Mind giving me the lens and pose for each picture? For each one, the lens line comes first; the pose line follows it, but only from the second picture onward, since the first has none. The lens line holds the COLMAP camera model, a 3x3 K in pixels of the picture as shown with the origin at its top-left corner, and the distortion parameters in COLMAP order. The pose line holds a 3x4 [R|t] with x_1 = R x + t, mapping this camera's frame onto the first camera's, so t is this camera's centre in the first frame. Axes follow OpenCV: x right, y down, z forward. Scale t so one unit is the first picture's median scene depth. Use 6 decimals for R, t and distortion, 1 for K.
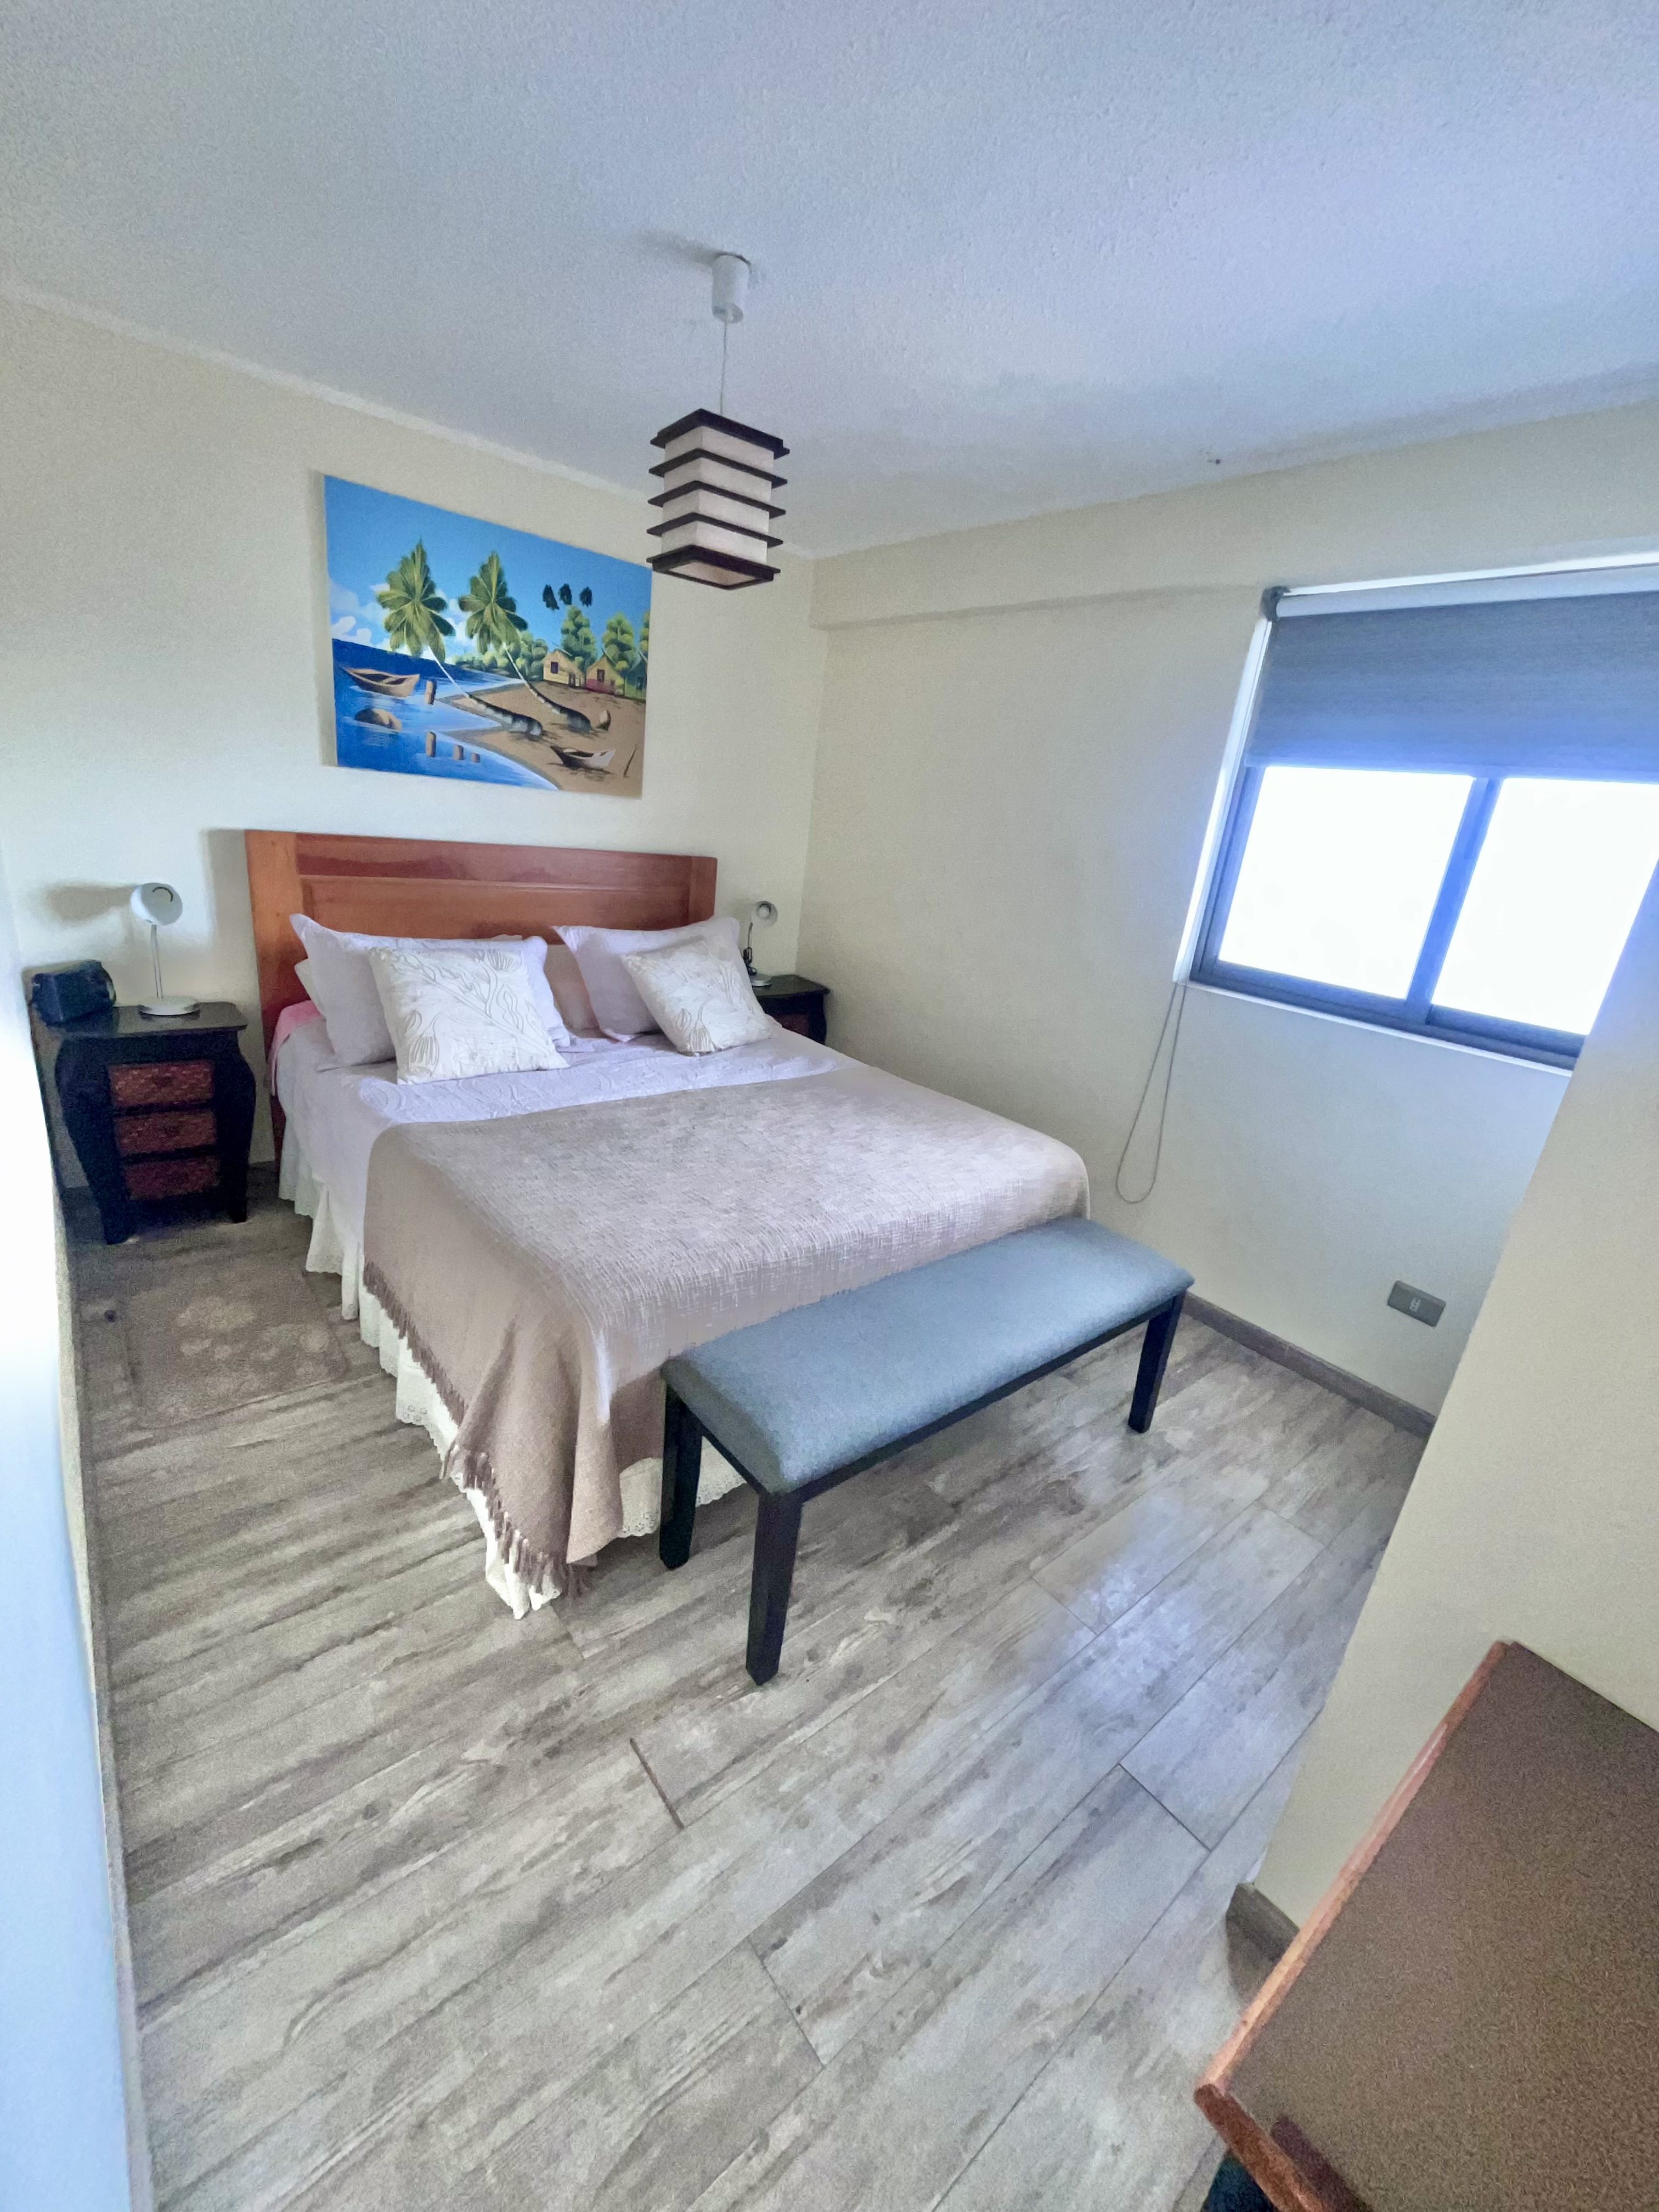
lens RADIAL K [[890.6, 0, 826.2], [0, 890.6, 1102.4], [0, 0, 1]] dist [-0.009928, 0.000446]
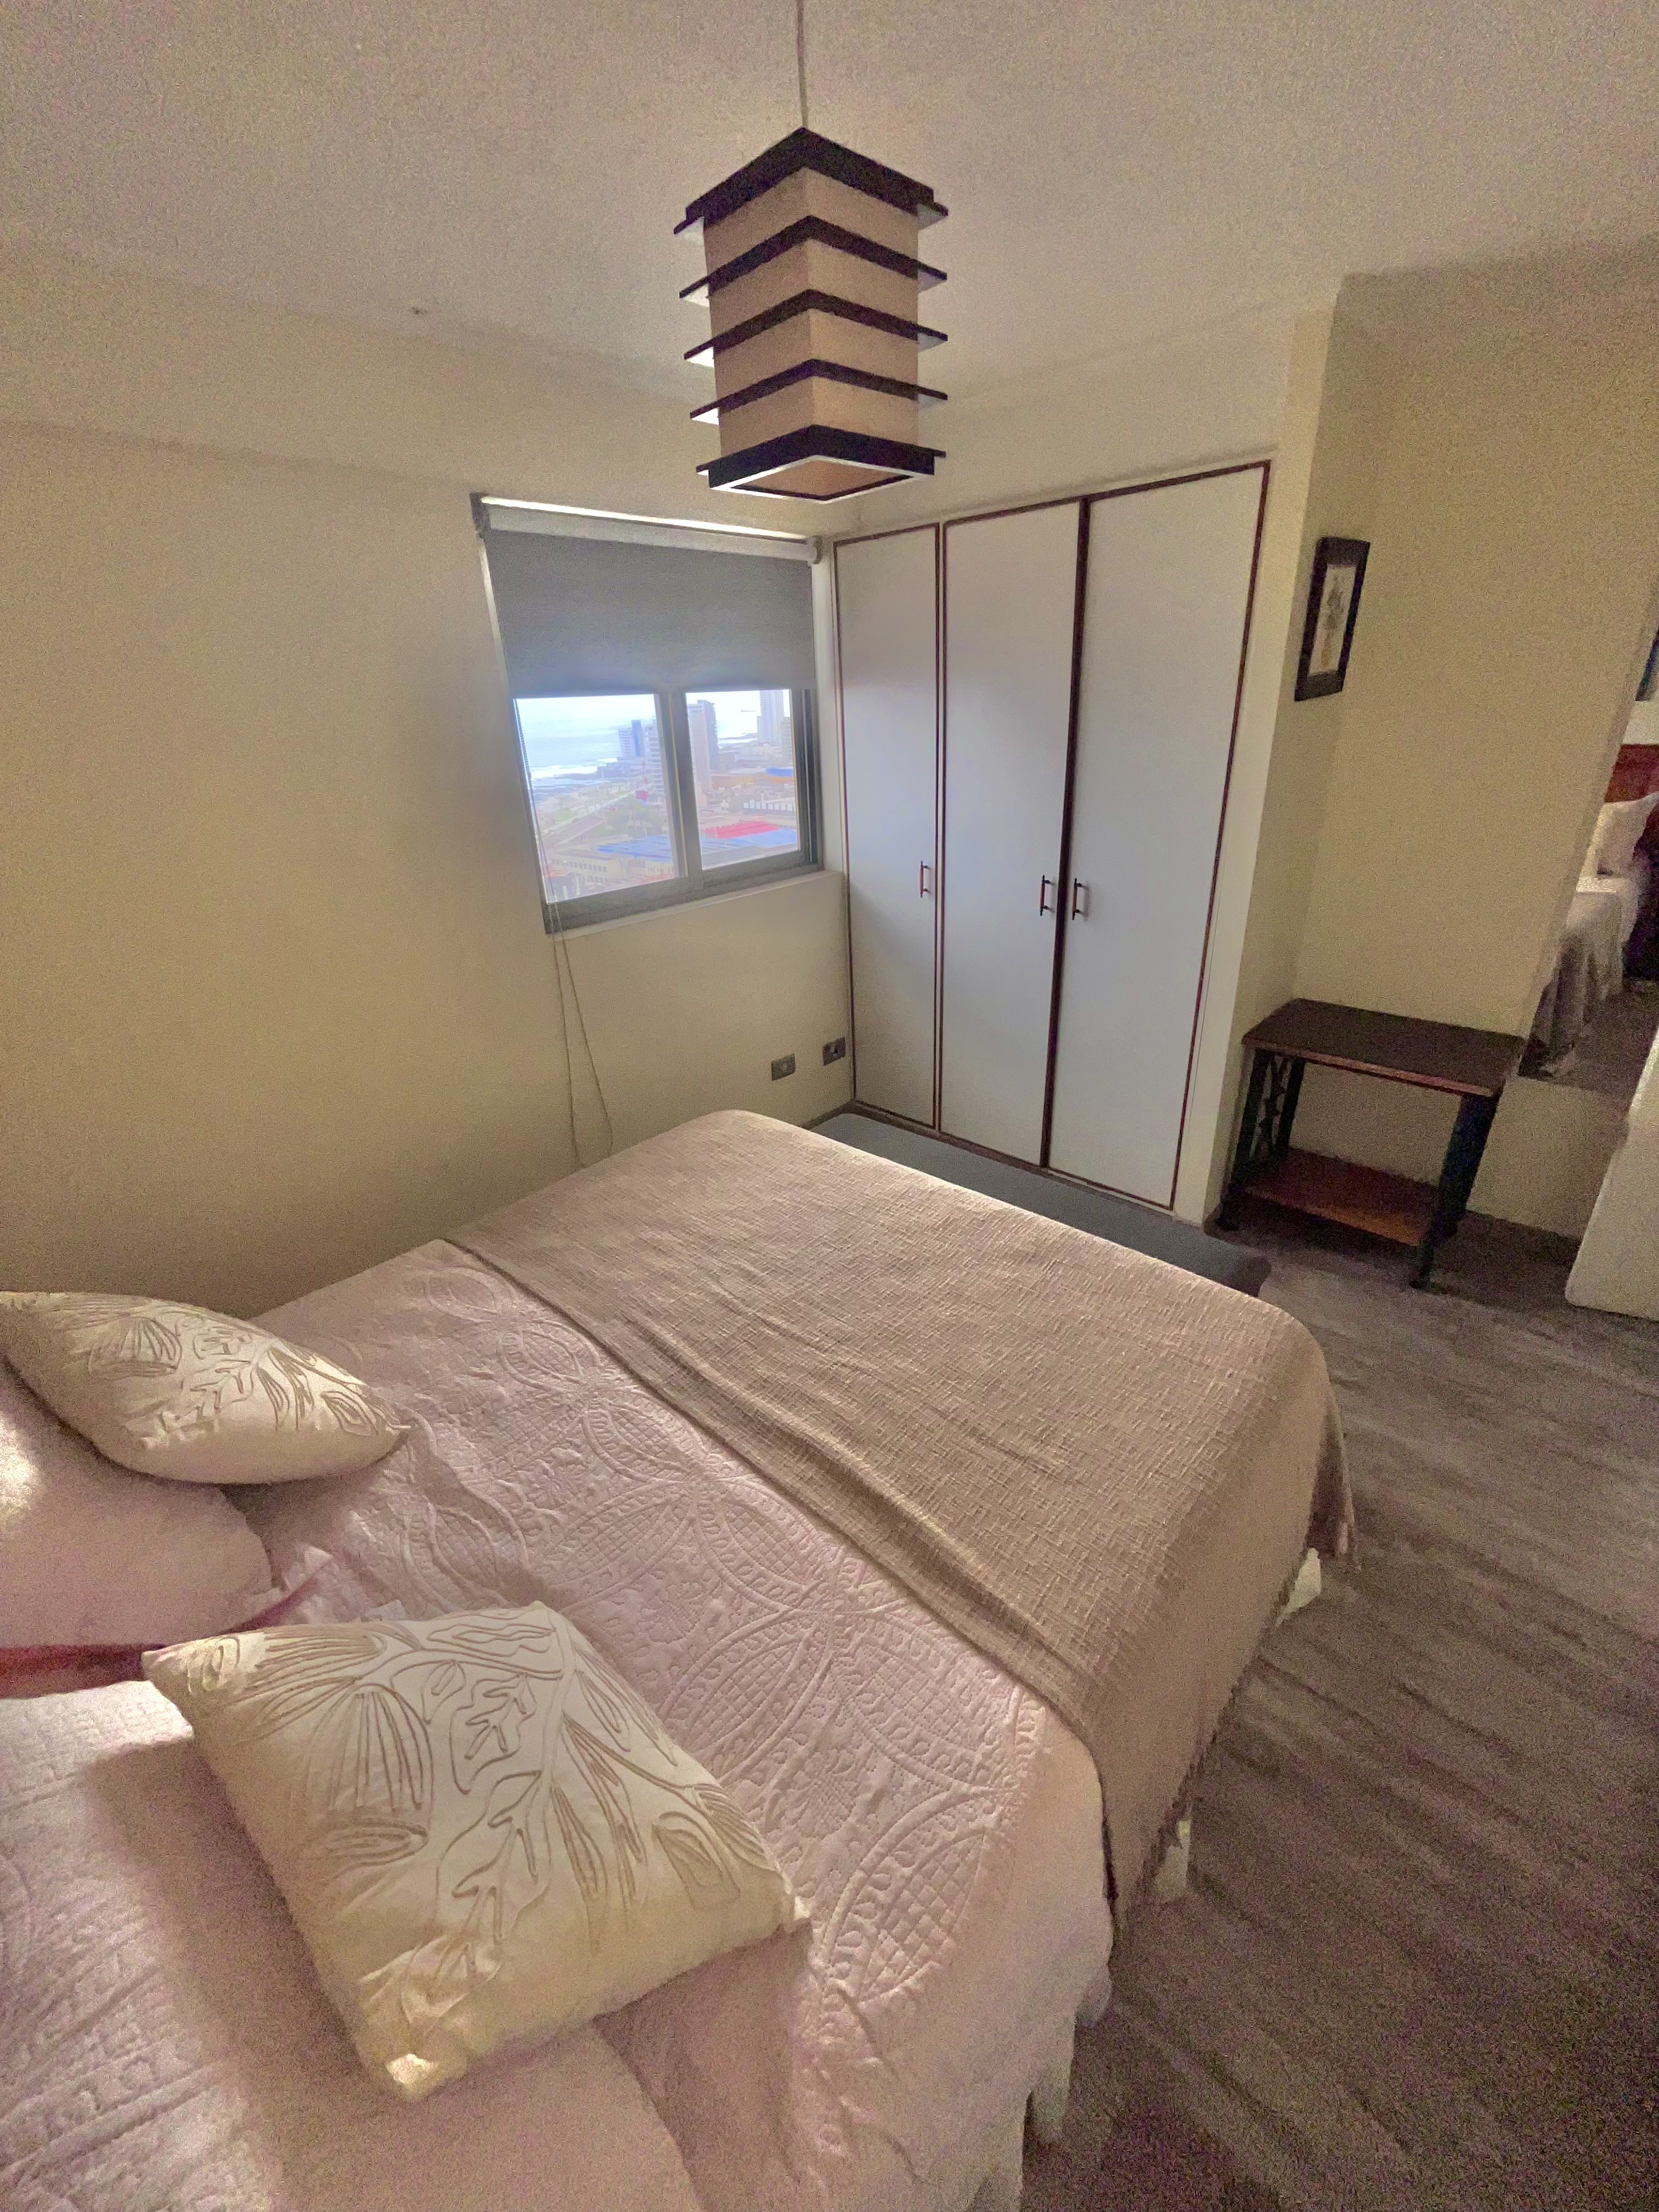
lens RADIAL K [[890.6, 0, 828.7], [0, 890.6, 1096.5], [0, 0, 1]] dist [-0.009928, 0.000446]
pose [[-0.128615, -0.498601, 0.857237, -0.785392], [0.352356, 0.785037, 0.509472, -0.568872], [-0.926986, 0.367579, 0.074717, 1.072719]]
